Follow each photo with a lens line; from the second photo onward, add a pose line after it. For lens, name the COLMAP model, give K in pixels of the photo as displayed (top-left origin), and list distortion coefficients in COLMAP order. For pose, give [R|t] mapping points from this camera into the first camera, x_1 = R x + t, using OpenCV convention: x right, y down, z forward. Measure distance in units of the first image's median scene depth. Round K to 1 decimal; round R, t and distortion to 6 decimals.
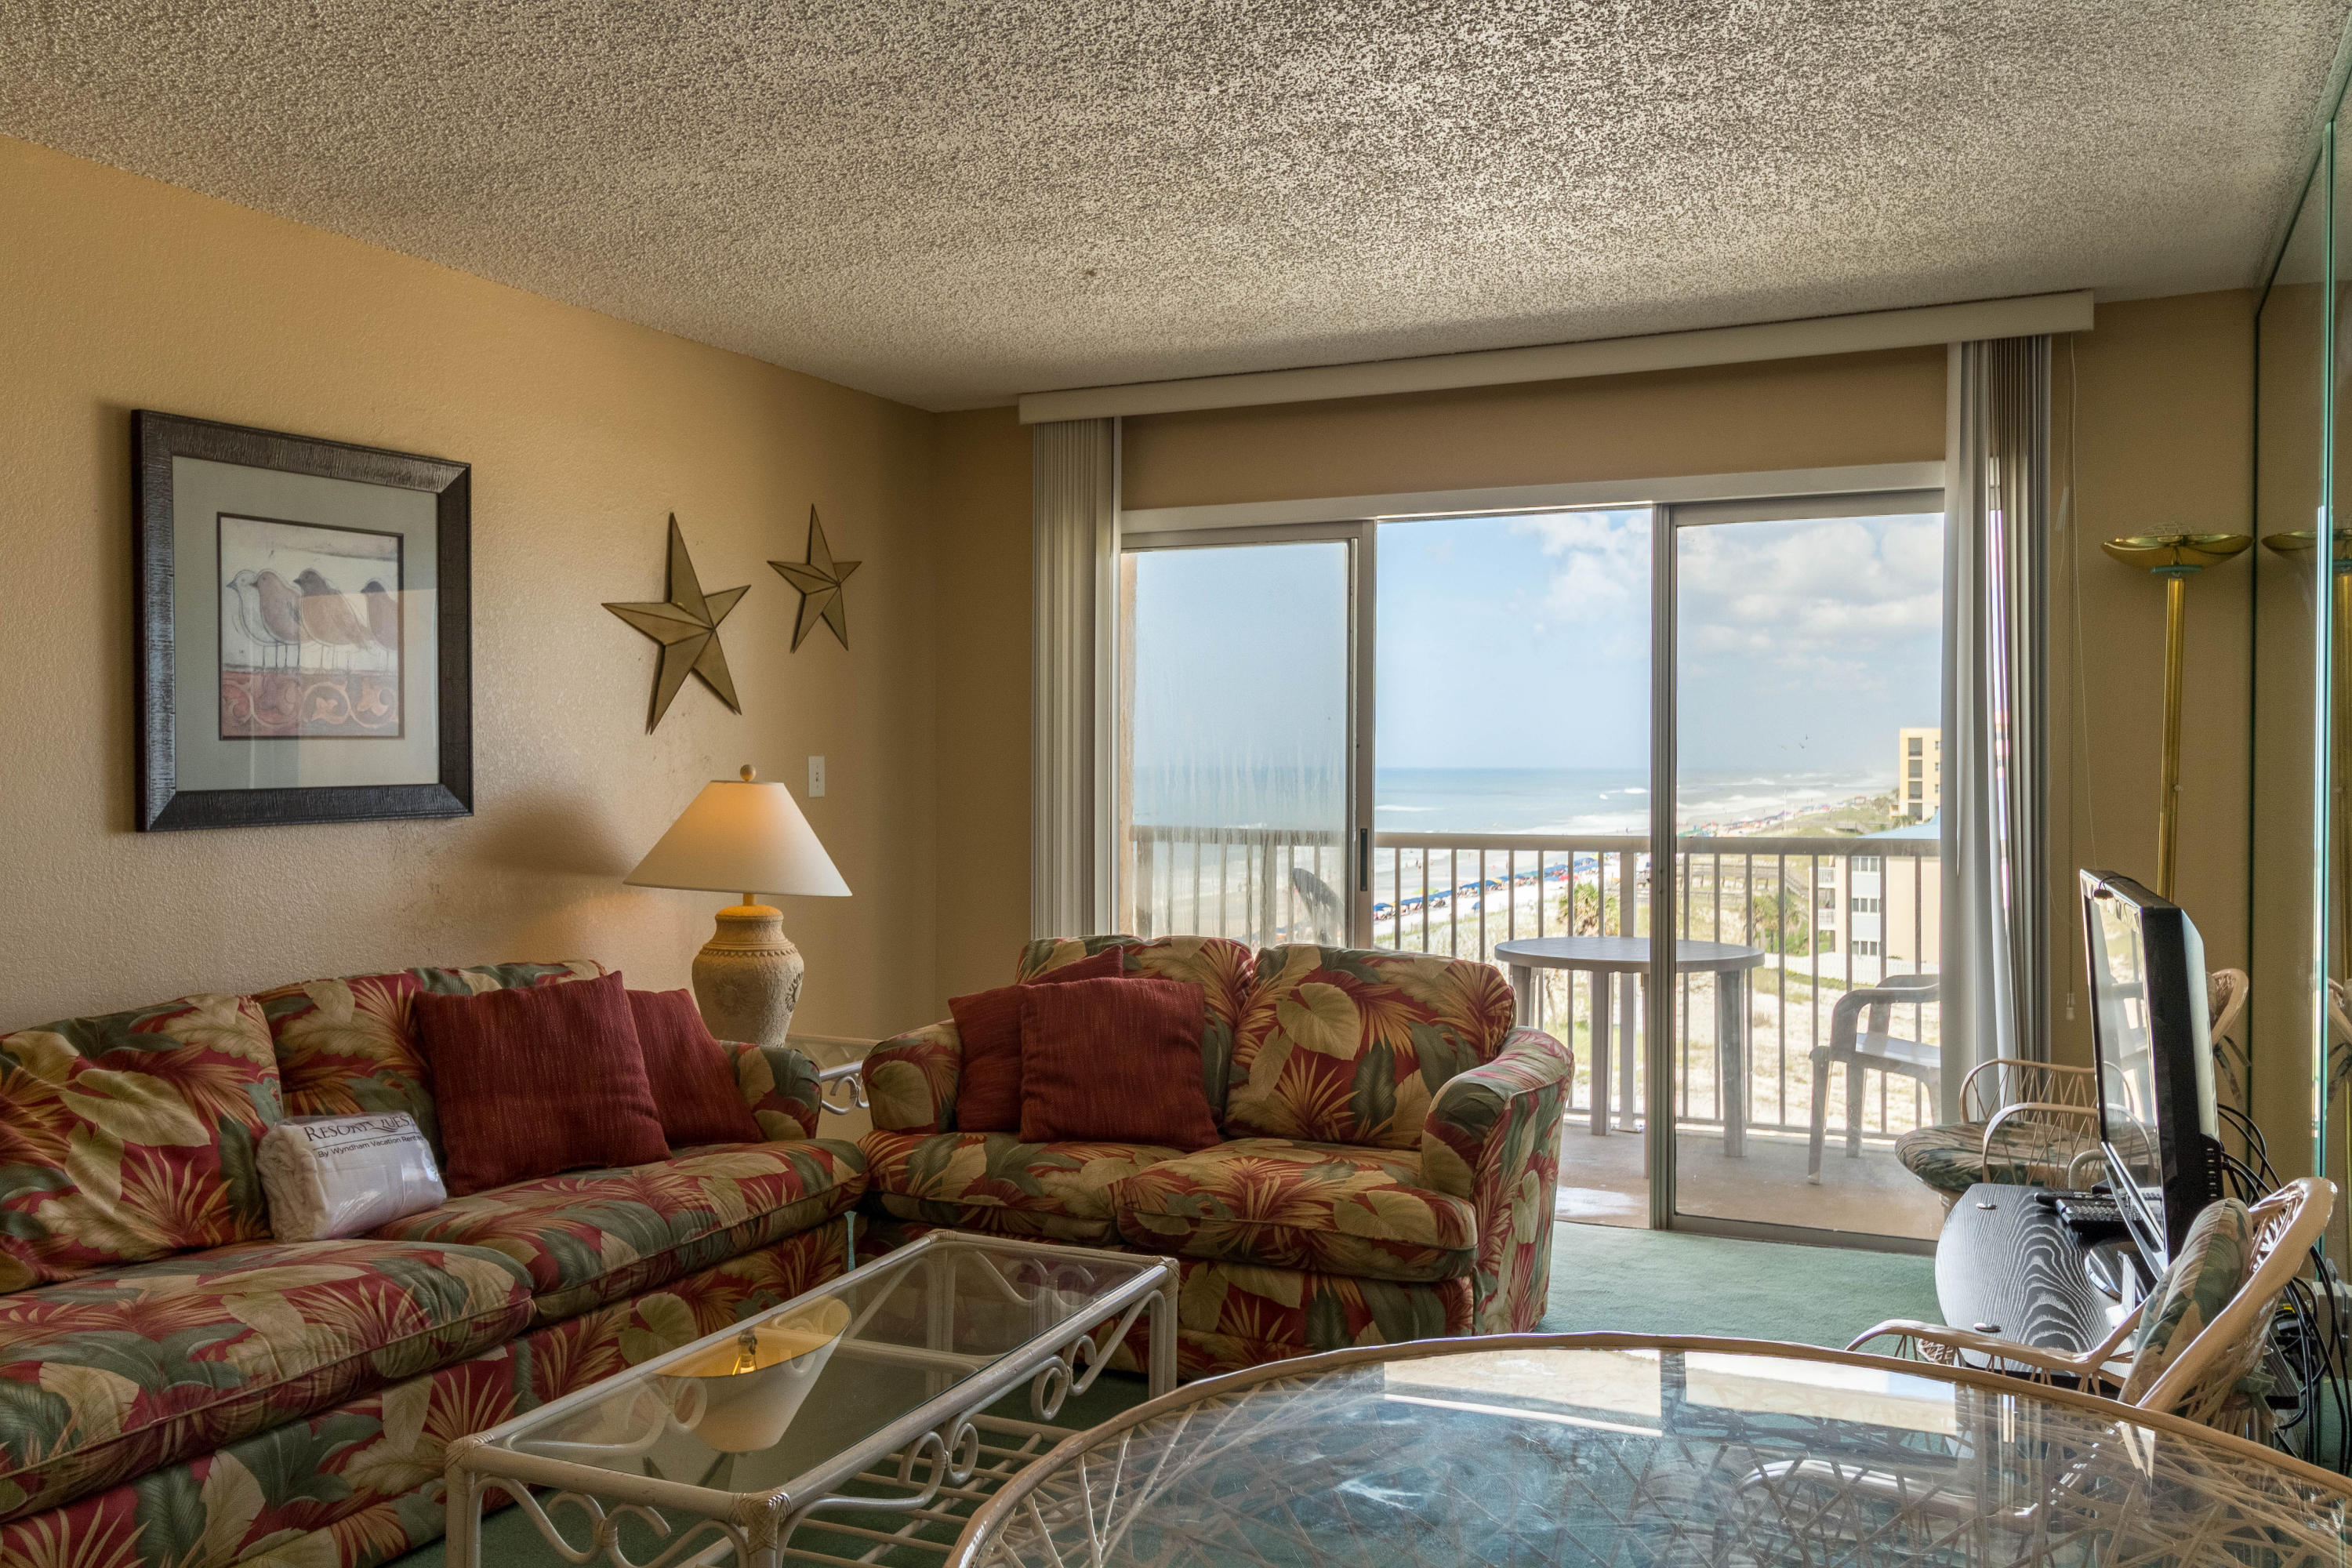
lens RADIAL K [[1879.8, 0, 1178.8], [0, 1879.8, 771.3], [0, 0, 1]] dist [0.009299, 0.001163]
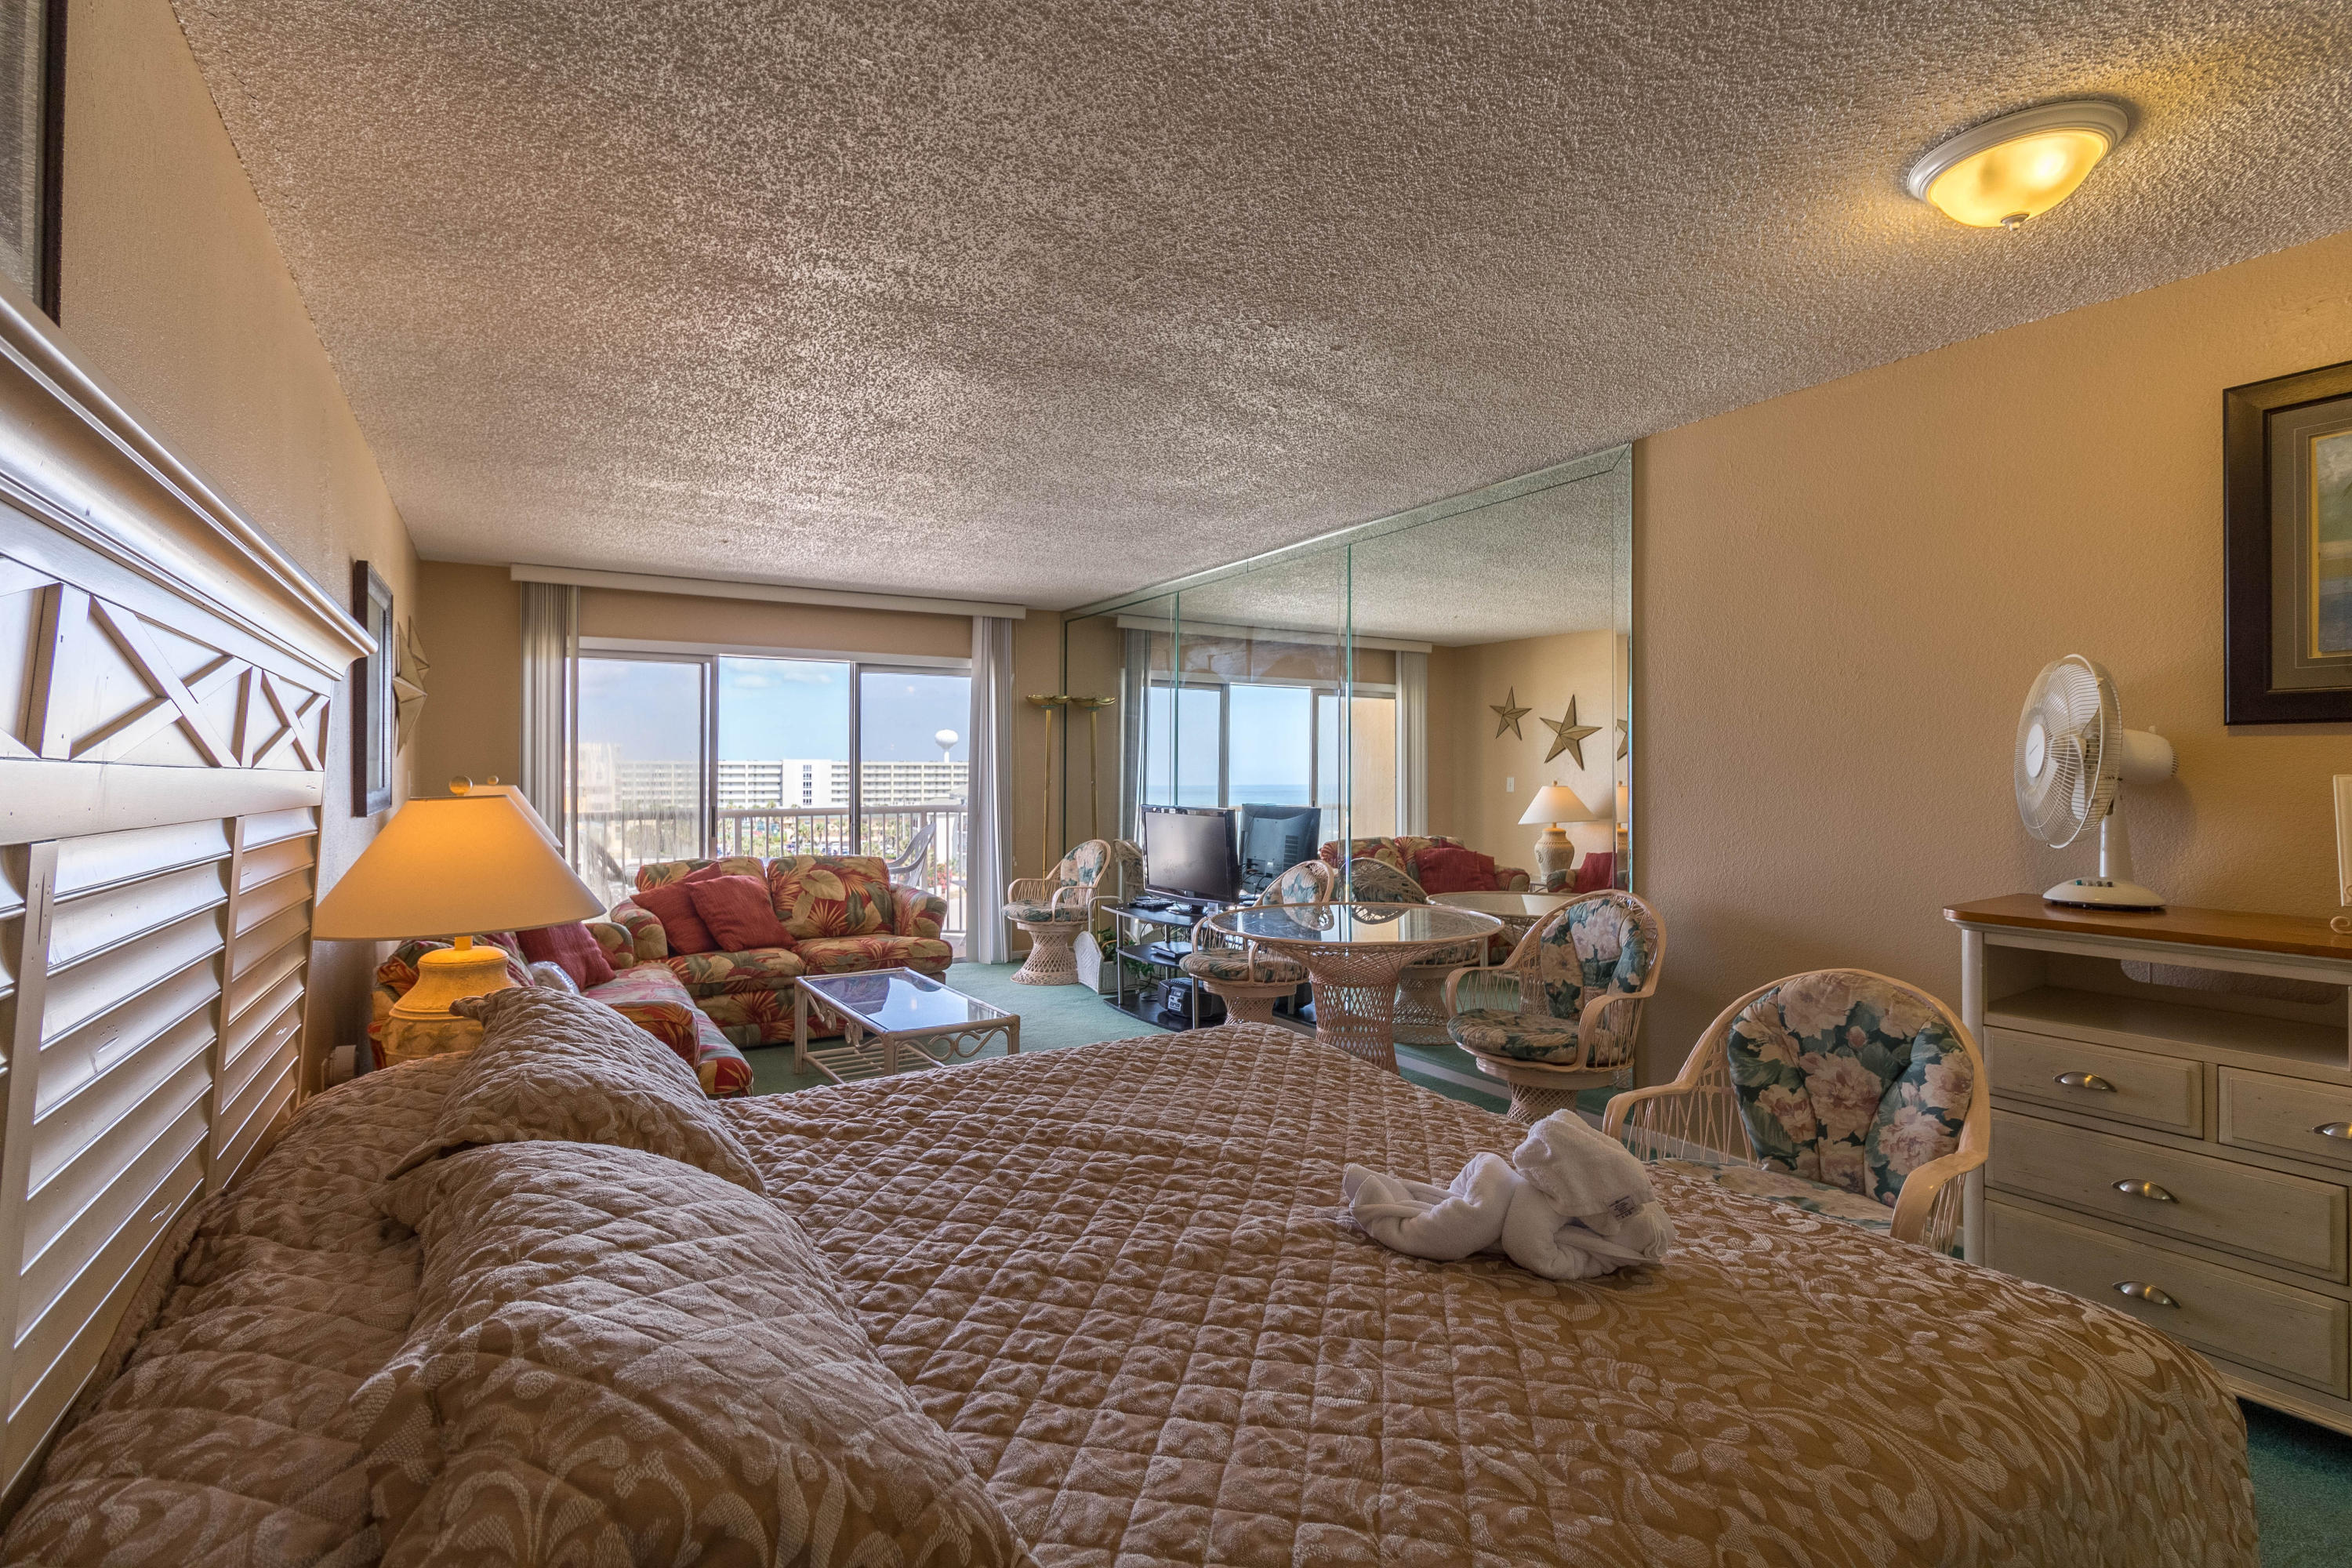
lens RADIAL K [[1113.8, 0, 1182.2], [0, 1113.8, 780.5], [0, 0, 1]] dist [-0.000326, 0.000212]
pose [[0.548605, -0.006330, 0.836058, -0.815869], [0.005484, 0.999977, 0.003972, 0.000687], [-0.836064, 0.002406, 0.548627, -0.112168]]
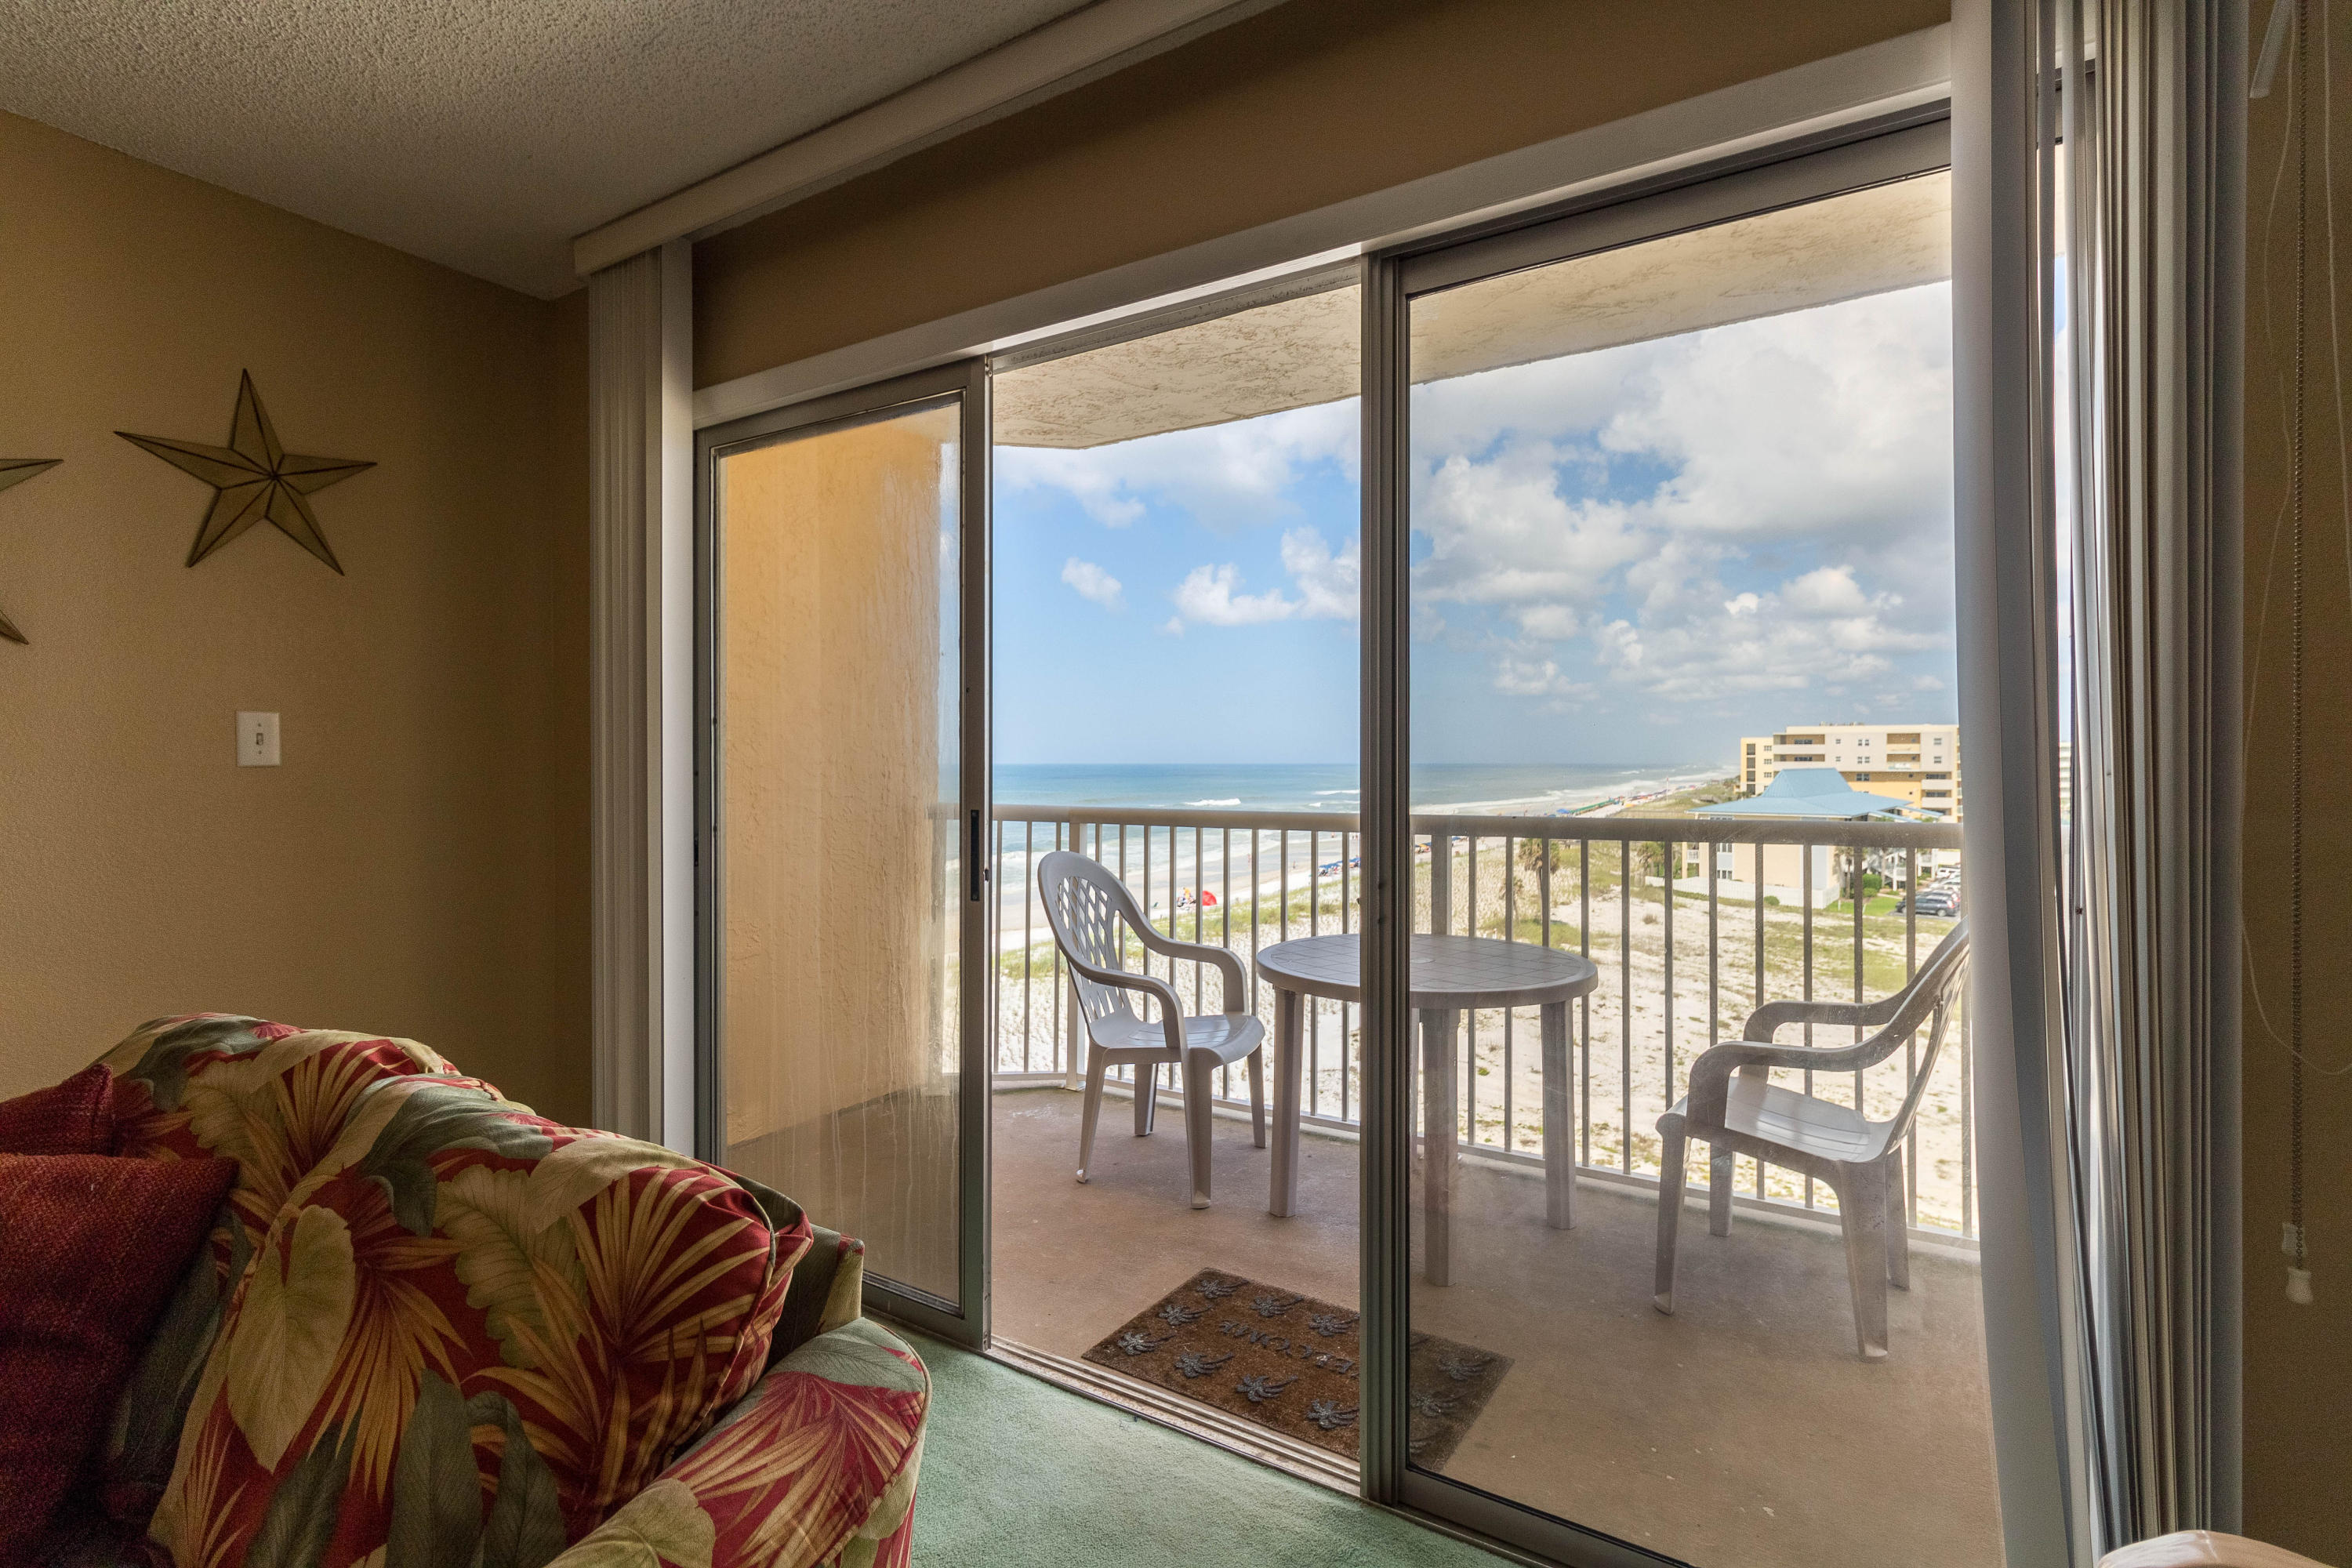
lens RADIAL K [[1097.1, 0, 1190.7], [0, 1097.1, 767.9], [0, 0, 1]] dist [0.016631, 0.000105]
pose [[0.995286, -0.002332, -0.096952, 0.269979], [0.002493, 0.999996, 0.001539, 0.017073], [0.096948, -0.001774, 0.995288, 0.766275]]
